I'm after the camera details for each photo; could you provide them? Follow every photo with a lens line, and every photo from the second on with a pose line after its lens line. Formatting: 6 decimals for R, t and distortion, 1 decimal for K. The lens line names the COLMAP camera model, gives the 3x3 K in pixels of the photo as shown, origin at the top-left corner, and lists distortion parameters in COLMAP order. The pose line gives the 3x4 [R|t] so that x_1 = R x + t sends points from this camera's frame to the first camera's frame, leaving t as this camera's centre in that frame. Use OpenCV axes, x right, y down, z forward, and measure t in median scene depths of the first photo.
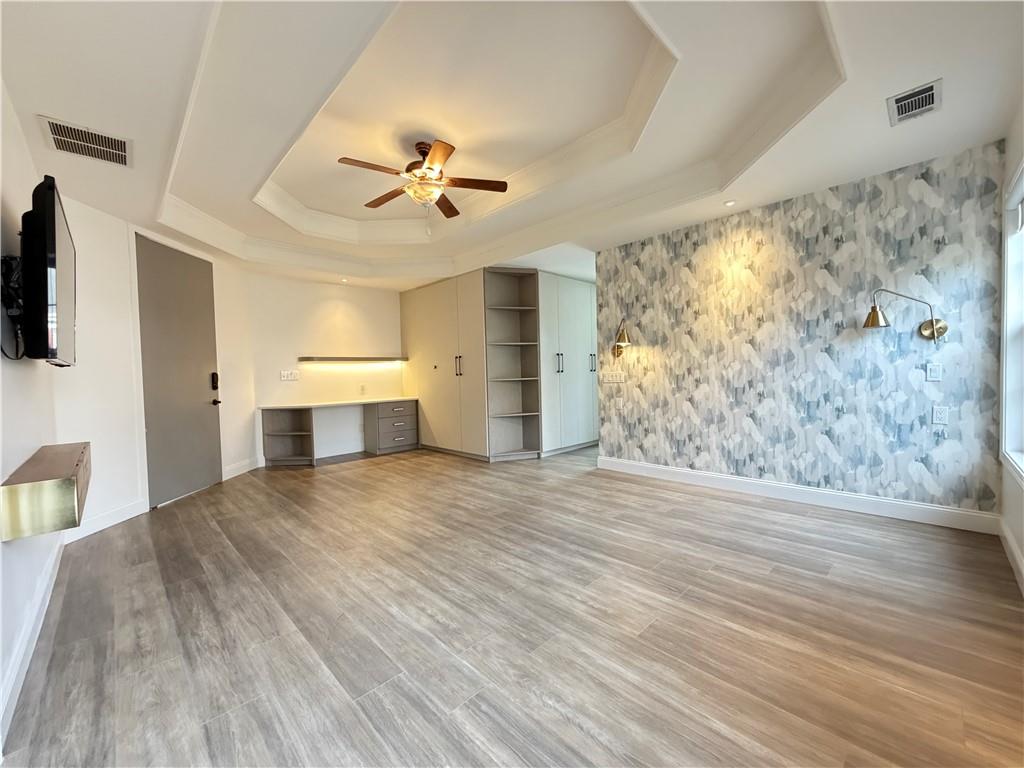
lens RADIAL K [[408.7, 0, 509.5], [0, 408.7, 385.2], [0, 0, 1]] dist [-0.000367, -0.000007]
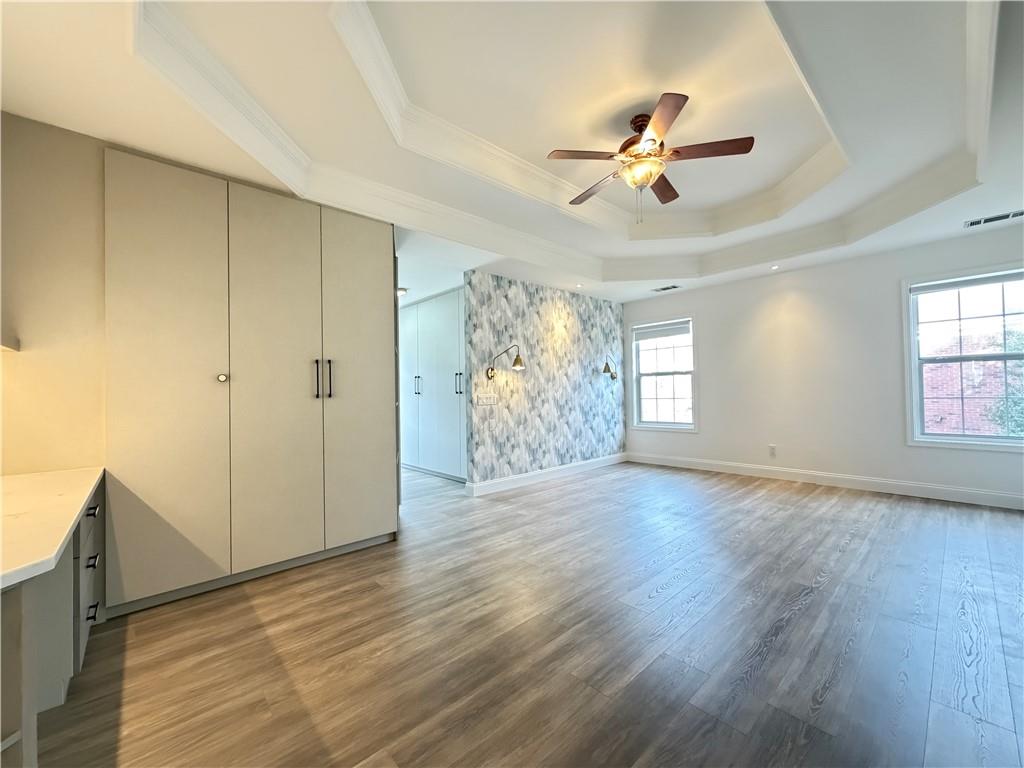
lens RADIAL K [[408.7, 0, 509.5], [0, 408.7, 385.2], [0, 0, 1]] dist [-0.000367, -0.000007]
pose [[0.037347, 0.042005, 0.998419, -0.820700], [0.046419, 0.997965, -0.043722, -0.008486], [-0.998224, 0.047978, 0.035321, 0.996744]]
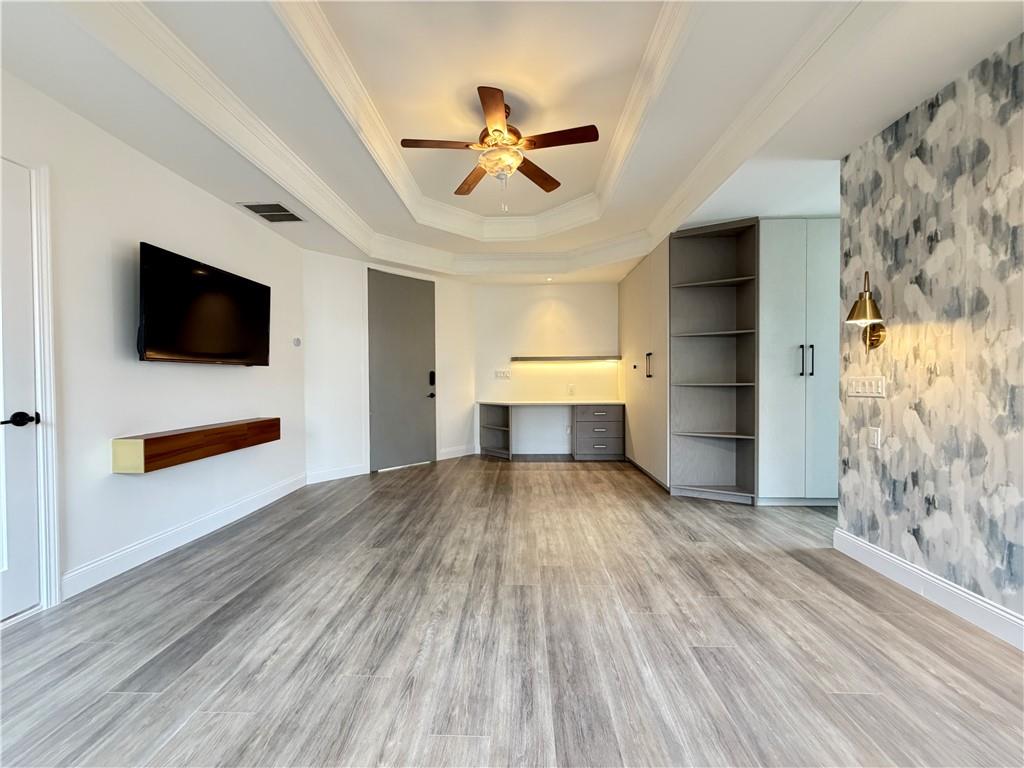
lens RADIAL K [[408.7, 0, 509.5], [0, 408.7, 385.2], [0, 0, 1]] dist [-0.000367, -0.000007]
pose [[0.694618, 0.033215, -0.718612, 0.344301], [-0.032997, 0.999353, 0.014295, -0.014807], [0.718622, 0.013782, 0.695265, 0.334974]]
